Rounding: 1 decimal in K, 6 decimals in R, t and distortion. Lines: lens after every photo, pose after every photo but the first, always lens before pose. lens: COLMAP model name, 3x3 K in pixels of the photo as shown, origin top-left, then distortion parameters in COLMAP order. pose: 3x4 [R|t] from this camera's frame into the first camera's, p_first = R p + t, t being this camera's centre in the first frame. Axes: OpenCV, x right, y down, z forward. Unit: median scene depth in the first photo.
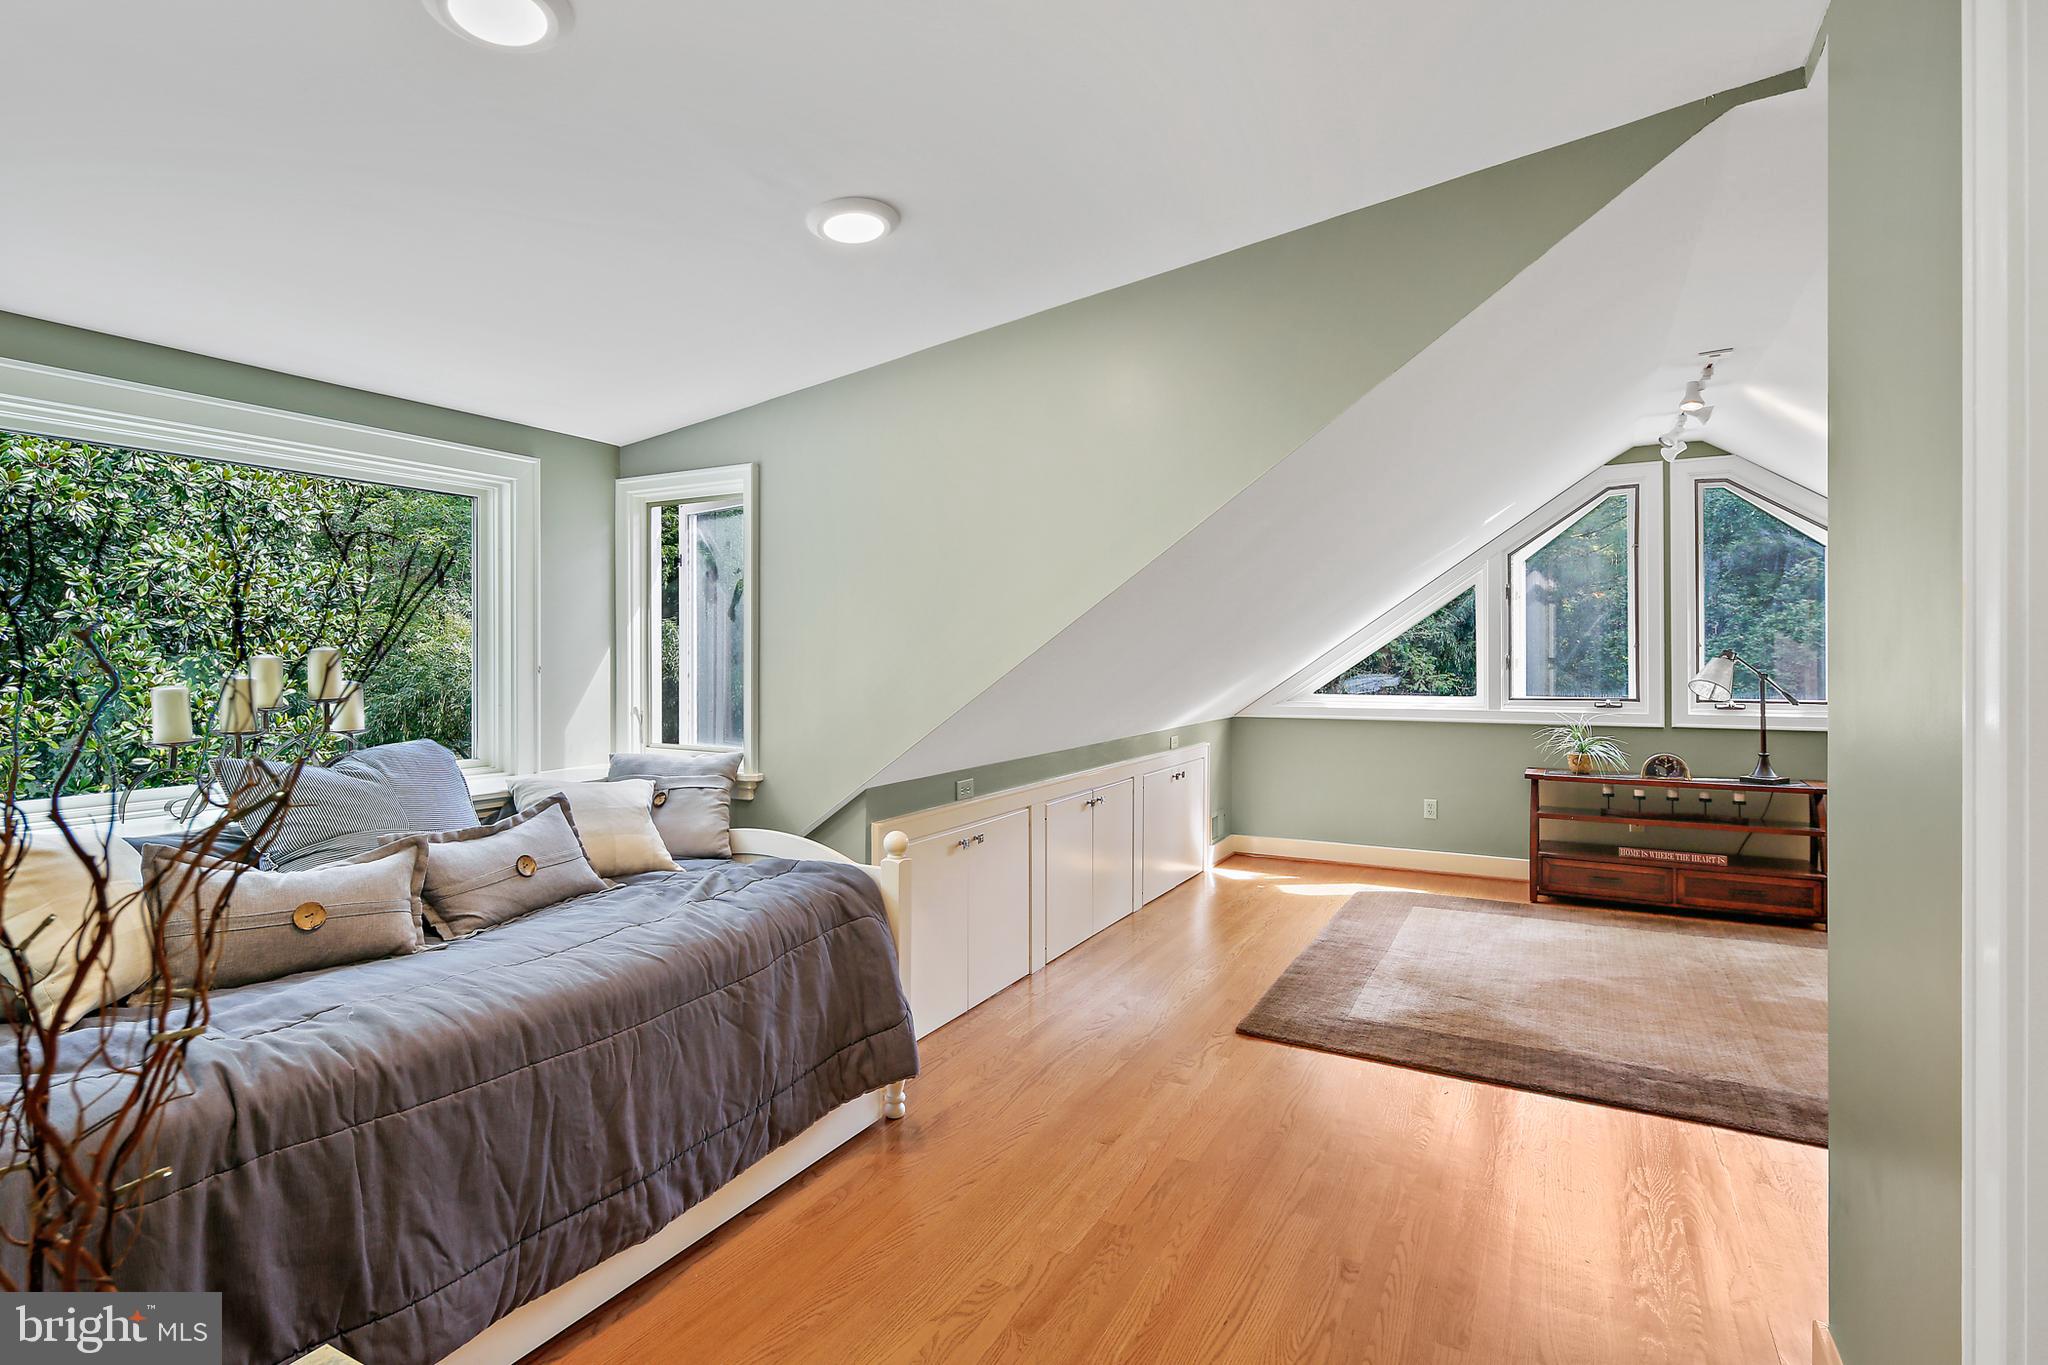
lens RADIAL K [[1003.0, 0, 1024.3], [0, 1003.0, 655.4], [0, 0, 1]] dist [0.007307, -0.006317]
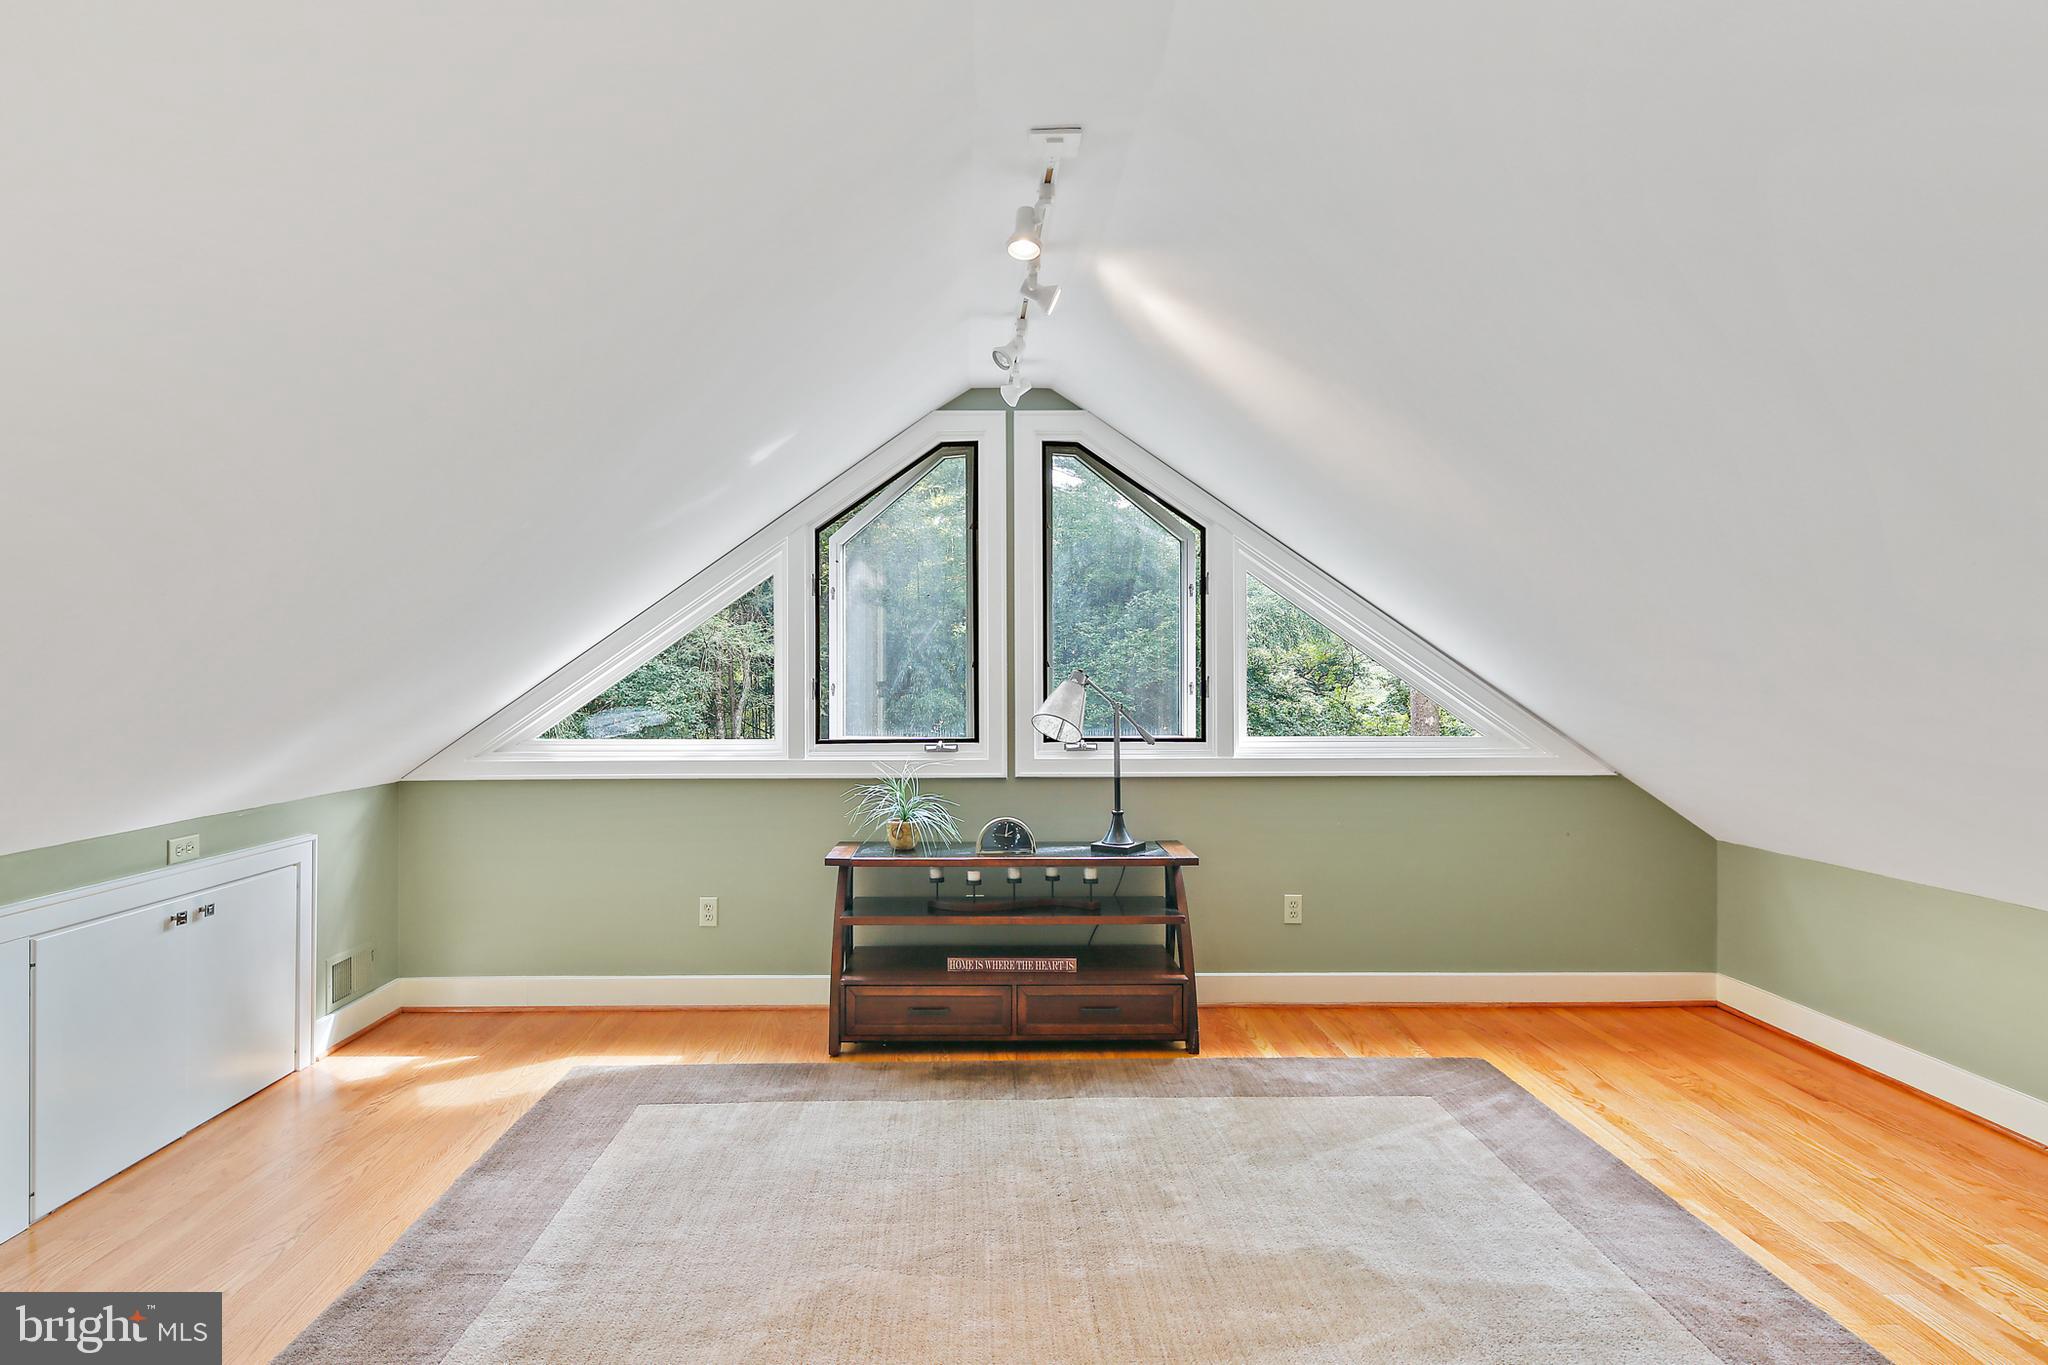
lens RADIAL K [[1003.0, 0, 1020.1], [0, 1003.0, 679.2], [0, 0, 1]] dist [0.007307, -0.006317]
pose [[0.854502, 0.001618, 0.519445, 0.273486], [-0.002553, 0.999996, 0.001085, -0.000941], [-0.519441, -0.002254, 0.854503, 0.382891]]
